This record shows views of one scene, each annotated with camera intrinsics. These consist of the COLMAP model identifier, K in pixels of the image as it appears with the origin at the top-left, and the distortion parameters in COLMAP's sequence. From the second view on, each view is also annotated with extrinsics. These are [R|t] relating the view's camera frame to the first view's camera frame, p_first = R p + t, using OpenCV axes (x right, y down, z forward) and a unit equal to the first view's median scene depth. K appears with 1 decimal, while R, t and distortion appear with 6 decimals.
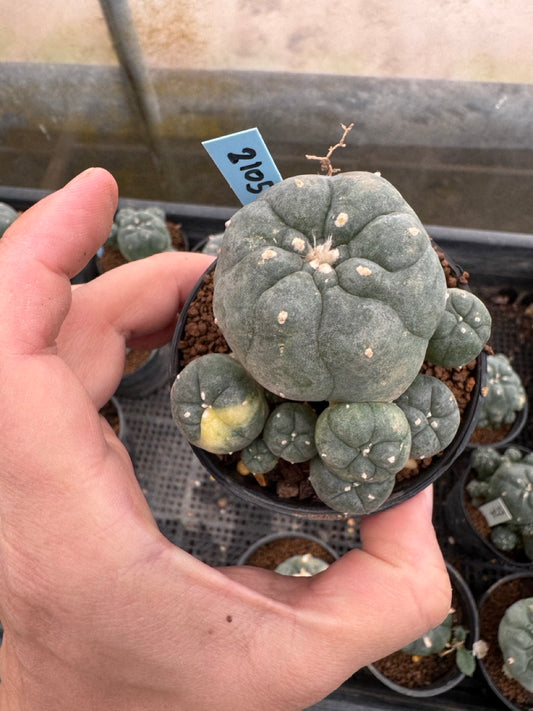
lens RADIAL K [[508.8, 0, 268.2], [0, 508.8, 333.9], [0, 0, 1]] dist [0.003514, -0.002212]
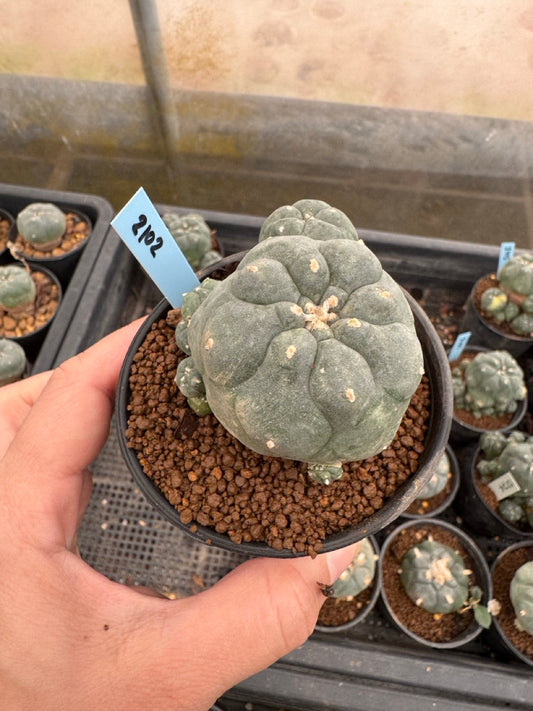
lens RADIAL K [[515.0, 0, 262.3], [0, 515.0, 321.5], [0, 0, 1]] dist [0.001889, 0.001086]
pose [[0.998375, 0.027593, 0.049854, -0.099052], [-0.024397, 0.997677, -0.063607, 0.042209], [-0.051494, 0.062287, 0.996729, -0.088074]]
